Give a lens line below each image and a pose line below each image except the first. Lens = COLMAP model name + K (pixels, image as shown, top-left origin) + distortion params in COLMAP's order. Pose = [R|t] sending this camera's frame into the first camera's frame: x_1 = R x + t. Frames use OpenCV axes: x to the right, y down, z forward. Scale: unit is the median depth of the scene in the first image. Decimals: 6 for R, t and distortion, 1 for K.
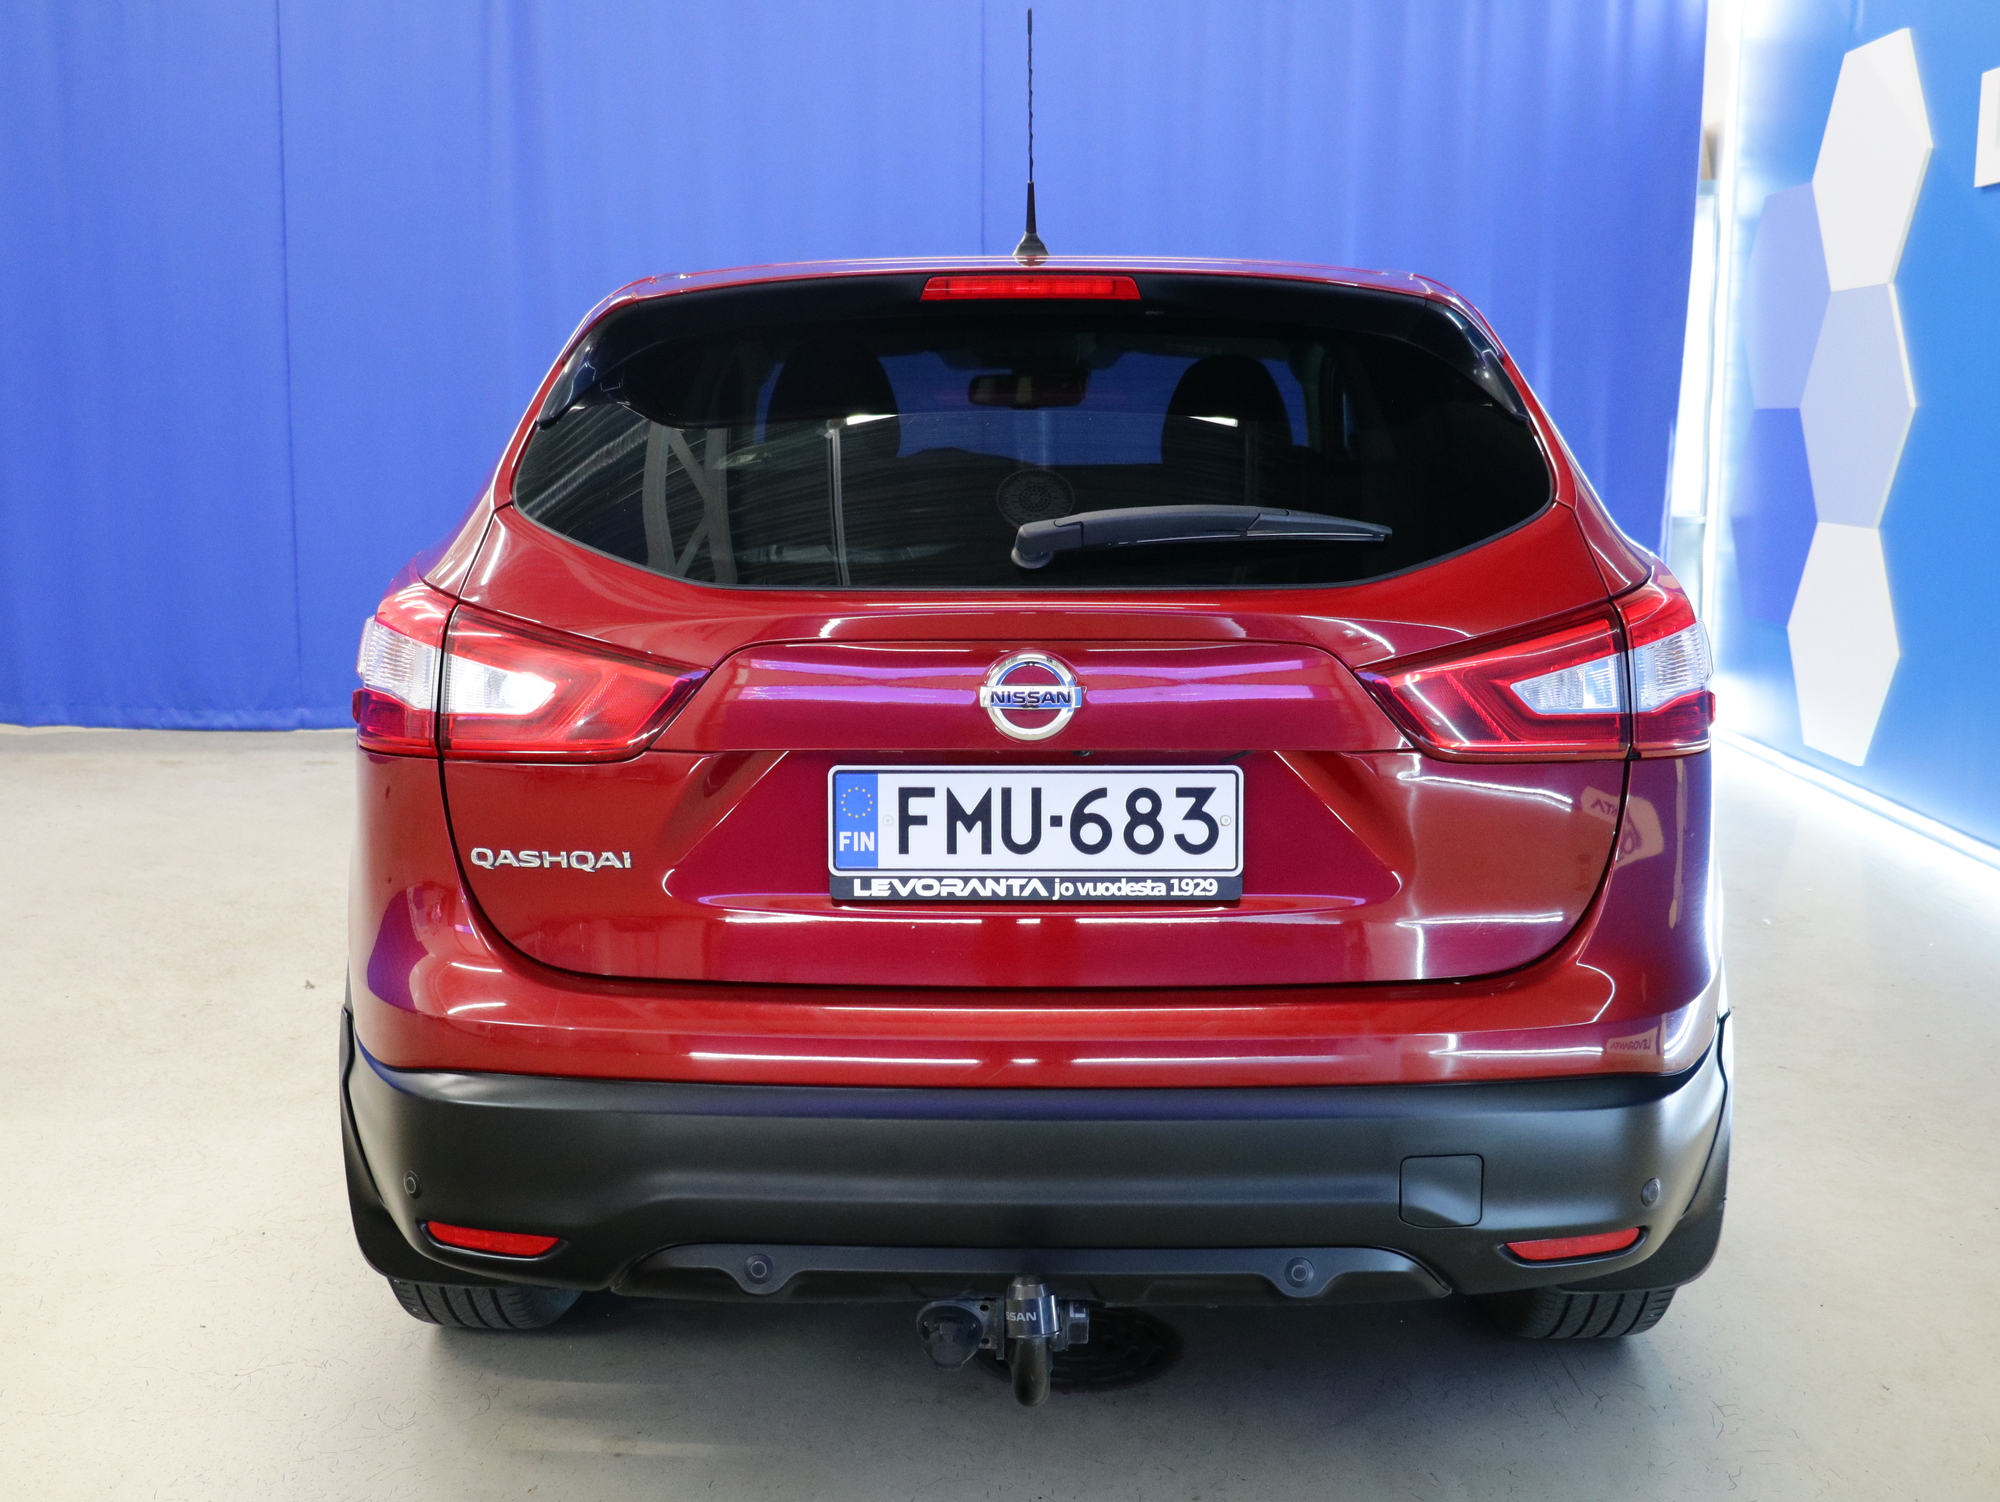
lens RADIAL K [[1995.1, 0, 996.7], [0, 1995.1, 747.8], [0, 0, 1]] dist [-0.019587, 0.000000]
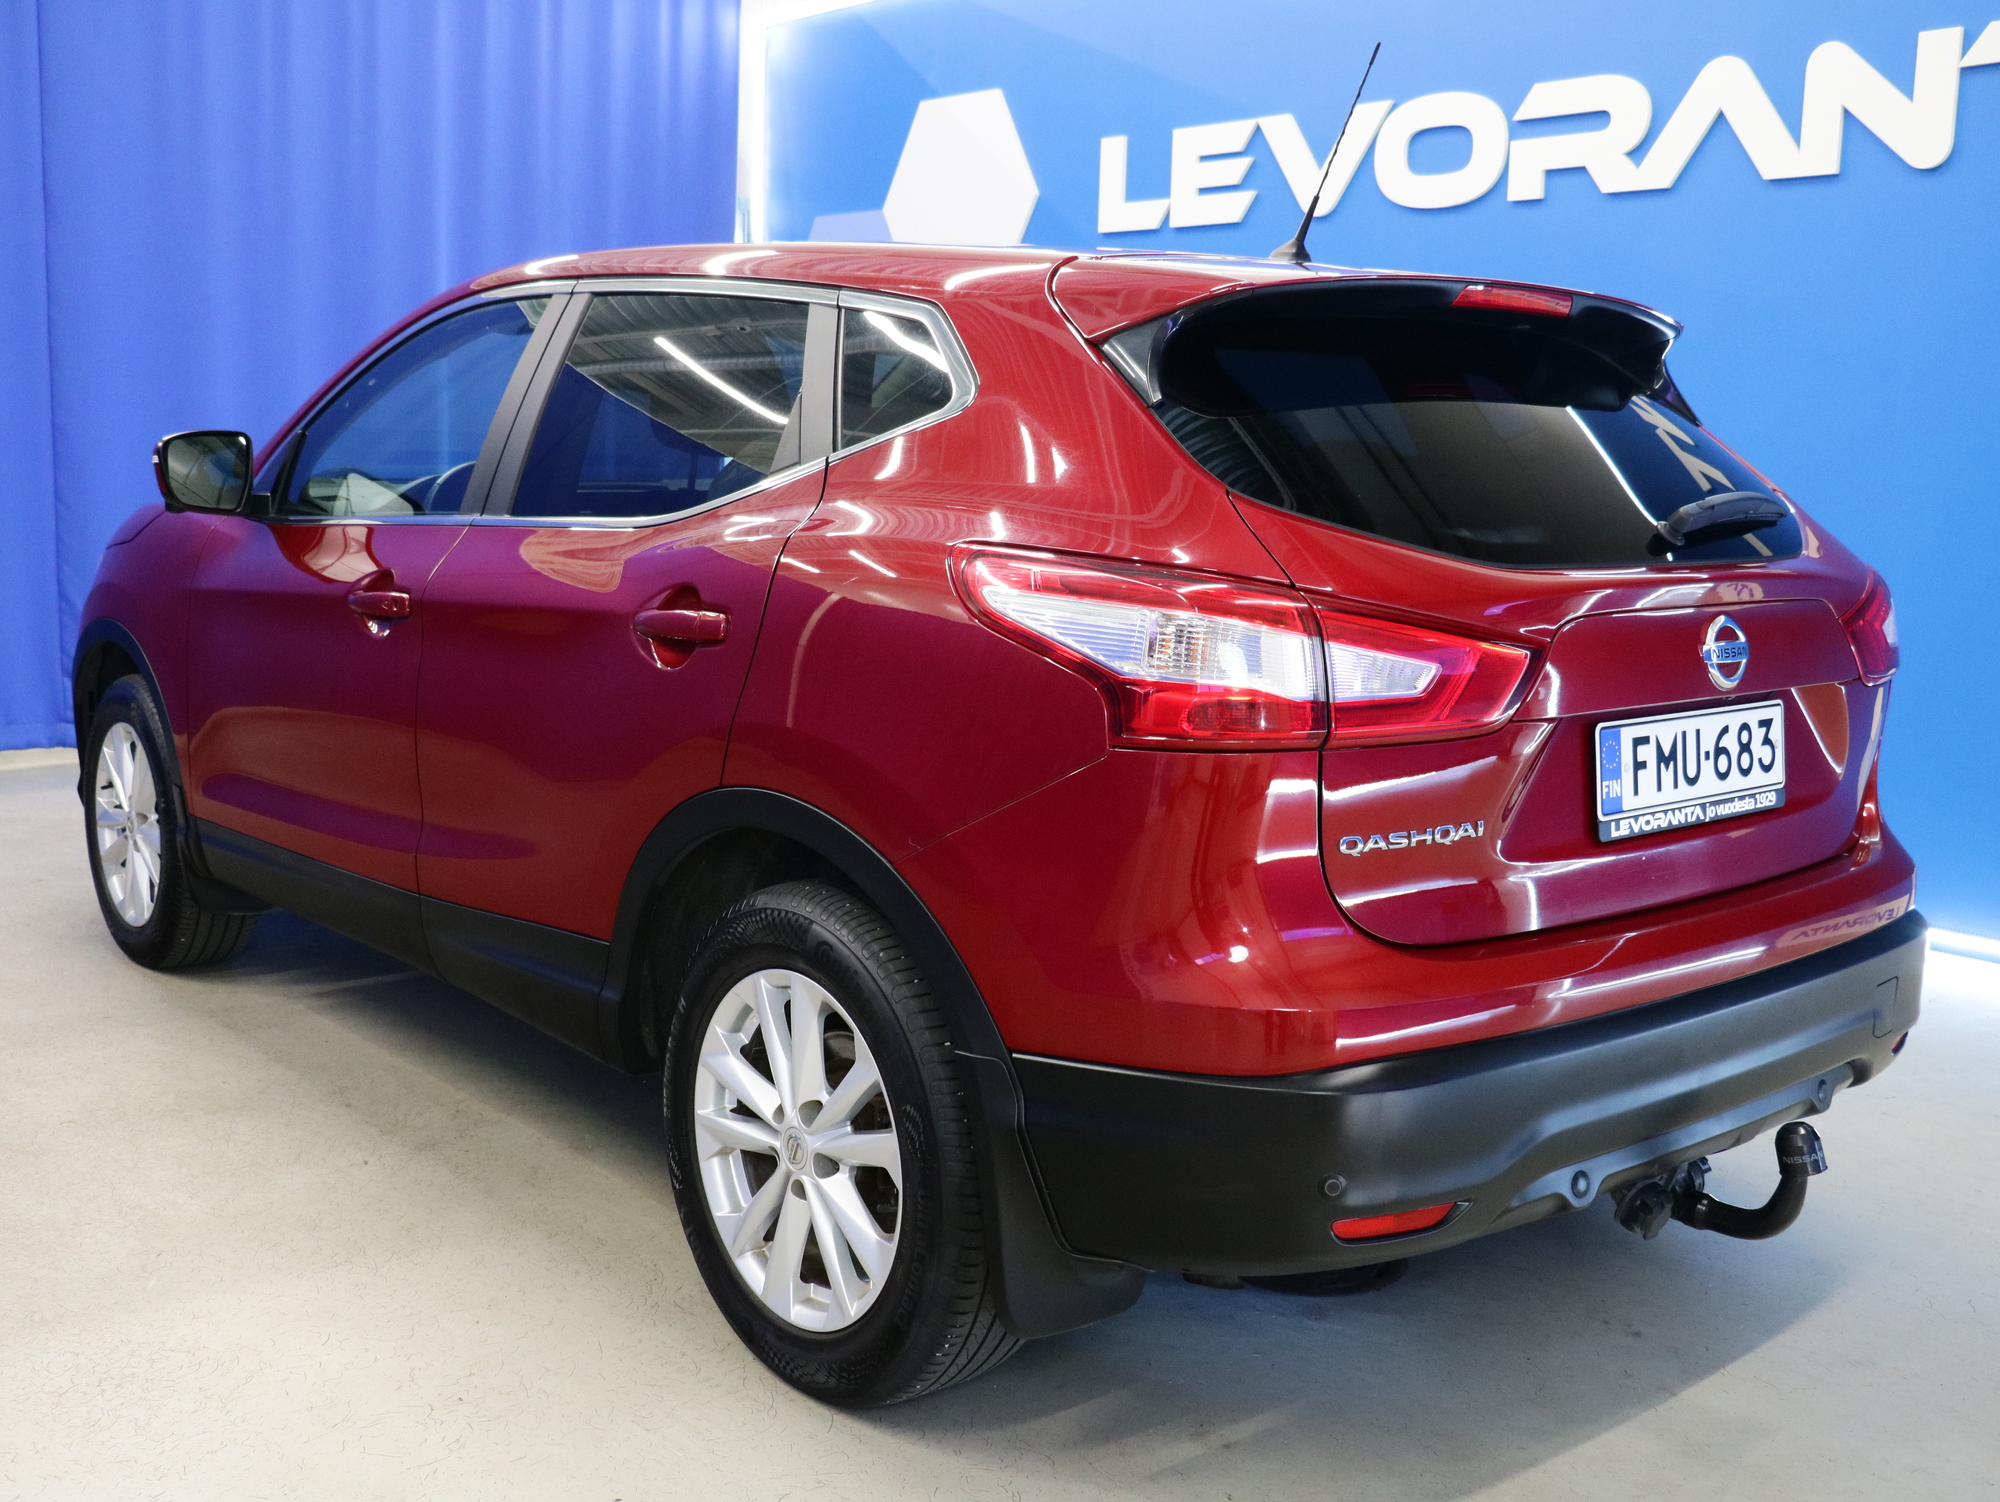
lens RADIAL K [[1995.1, 0, 989.9], [0, 1995.1, 761.9], [0, 0, 1]] dist [-0.019587, 0.000000]
pose [[0.755765, -0.087818, 0.648928, -1.069930], [0.082463, 0.995841, 0.038726, -0.041248], [-0.649630, 0.024245, 0.759864, 0.371097]]
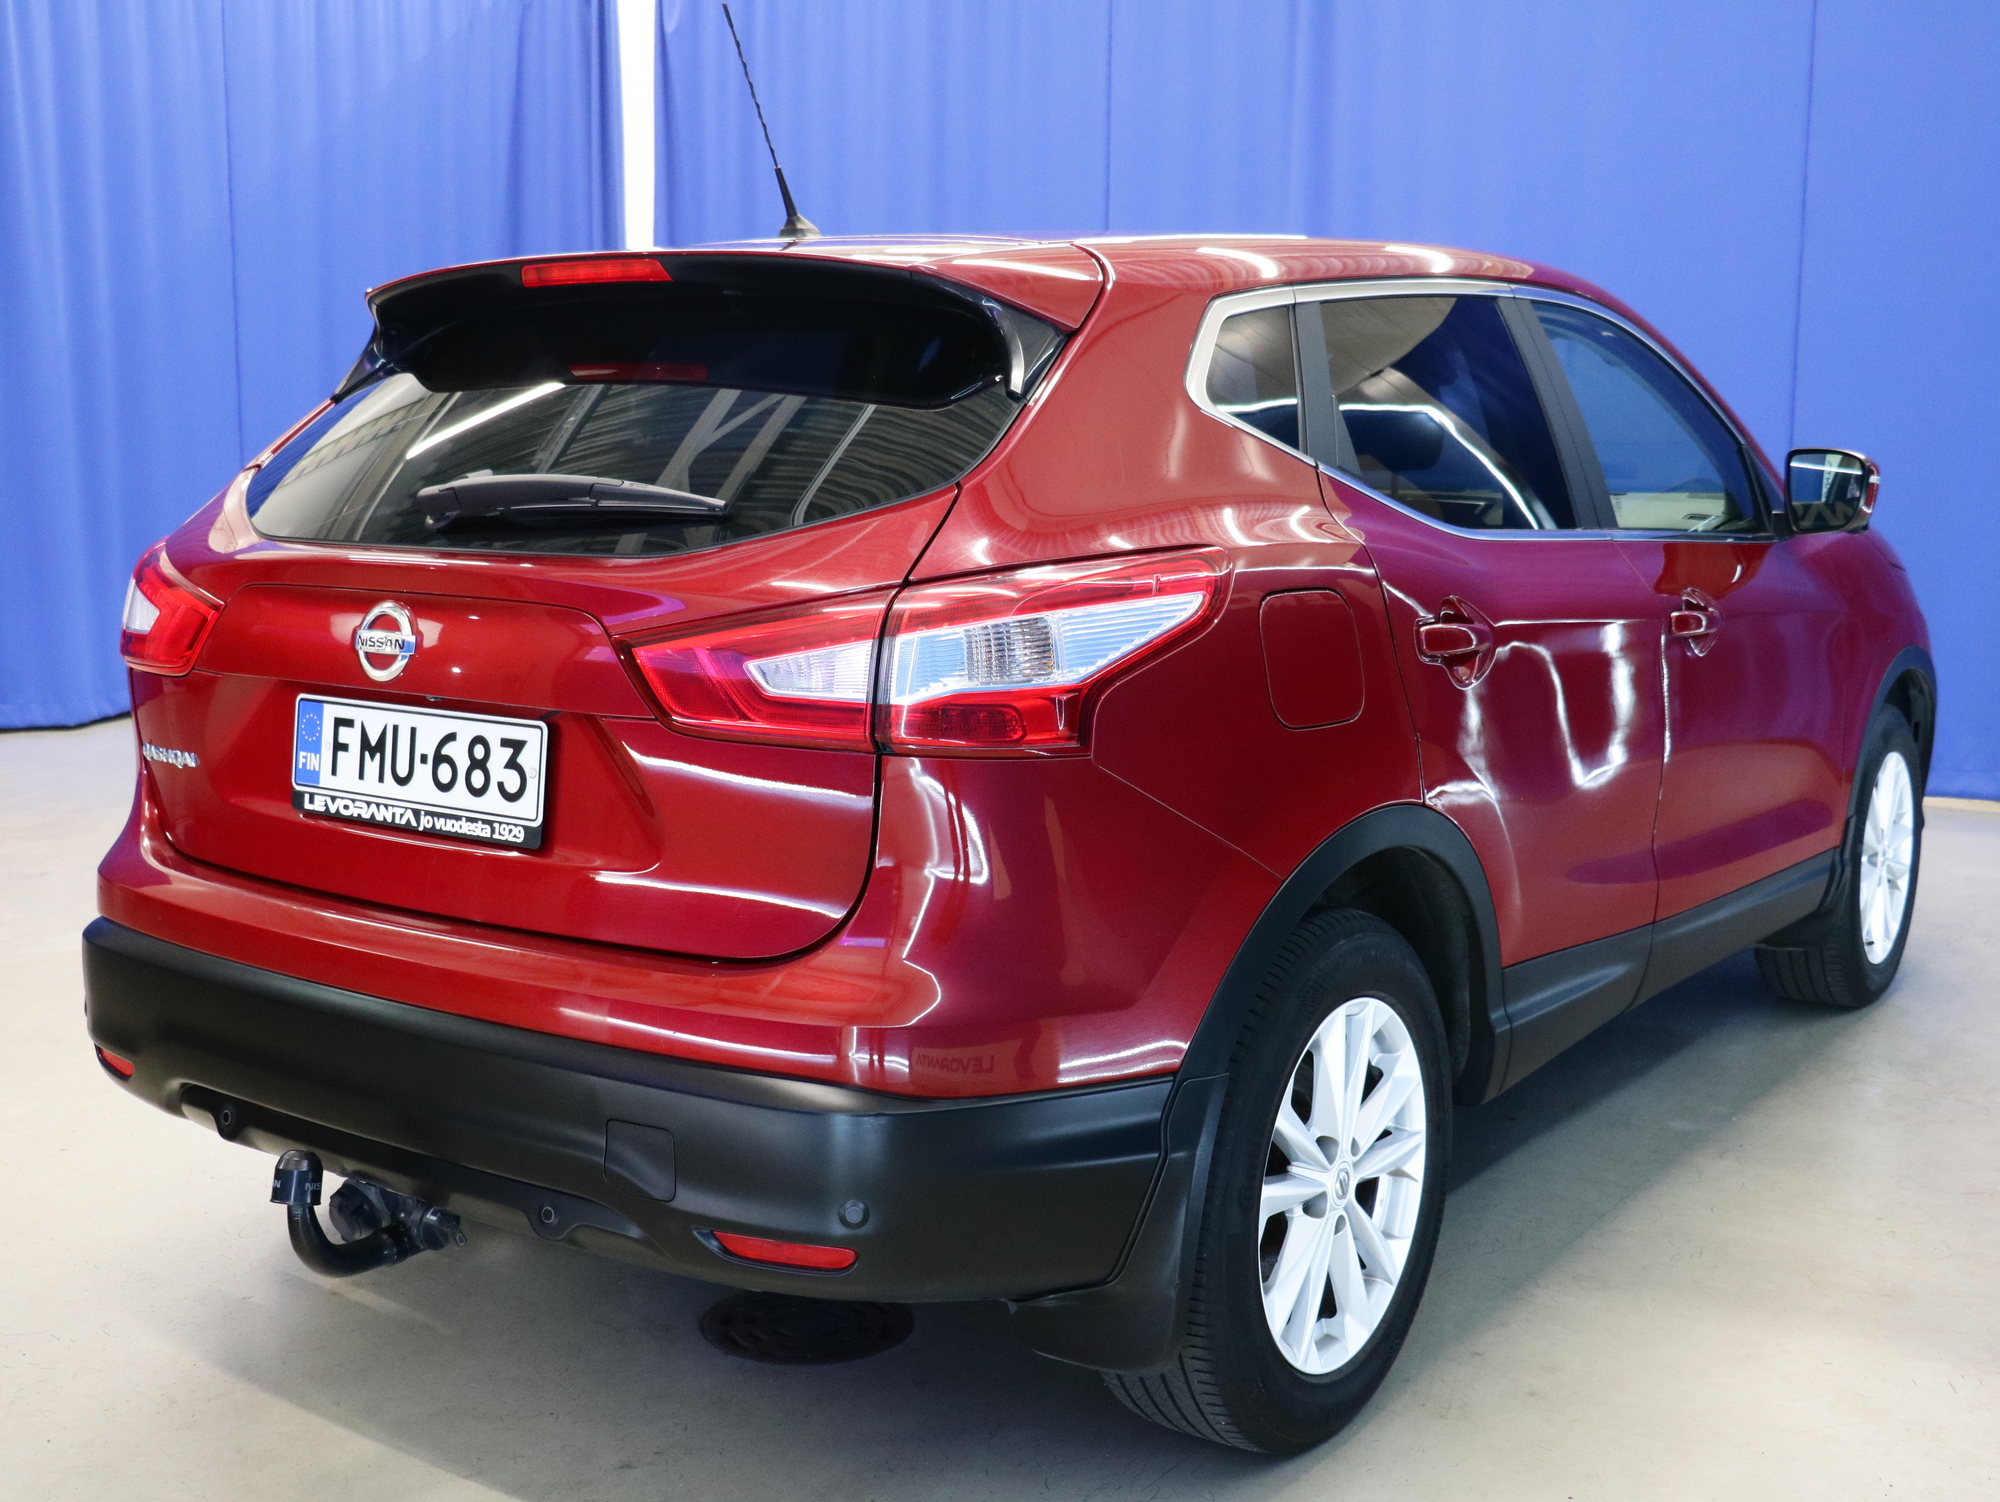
lens RADIAL K [[2202.4, 0, 999.6], [0, 2202.4, 738.5], [0, 0, 1]] dist [-0.015007, 0.000000]
pose [[0.825376, 0.085769, -0.558030, 0.964307], [-0.095756, 0.995340, 0.011352, -0.018426], [0.556403, 0.044065, 0.829743, 0.170897]]
